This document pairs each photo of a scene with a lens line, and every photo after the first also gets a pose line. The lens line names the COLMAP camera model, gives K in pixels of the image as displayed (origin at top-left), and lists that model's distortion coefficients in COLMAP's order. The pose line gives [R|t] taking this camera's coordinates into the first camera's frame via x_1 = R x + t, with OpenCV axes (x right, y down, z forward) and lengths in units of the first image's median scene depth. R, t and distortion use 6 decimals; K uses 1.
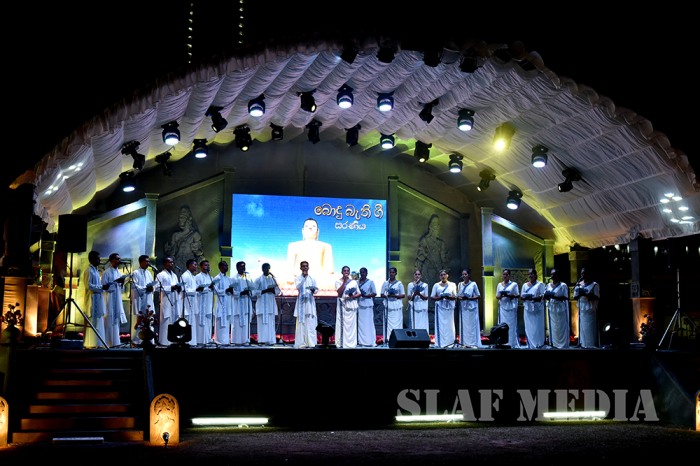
lens RADIAL K [[938.6, 0, 352.1], [0, 938.6, 226.4], [0, 0, 1]] dist [0.061339, 0.000000]
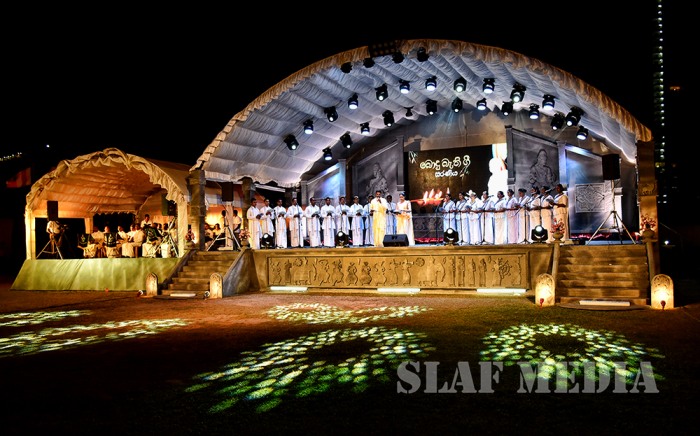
lens RADIAL K [[616.1, 0, 343.6], [0, 616.1, 224.1], [0, 0, 1]] dist [-0.051667, 0.011879]
pose [[0.764932, -0.041017, -0.642803, 0.512957], [0.101824, 0.993122, 0.057799, 0.018216], [0.636012, -0.109665, 0.763847, 0.125097]]
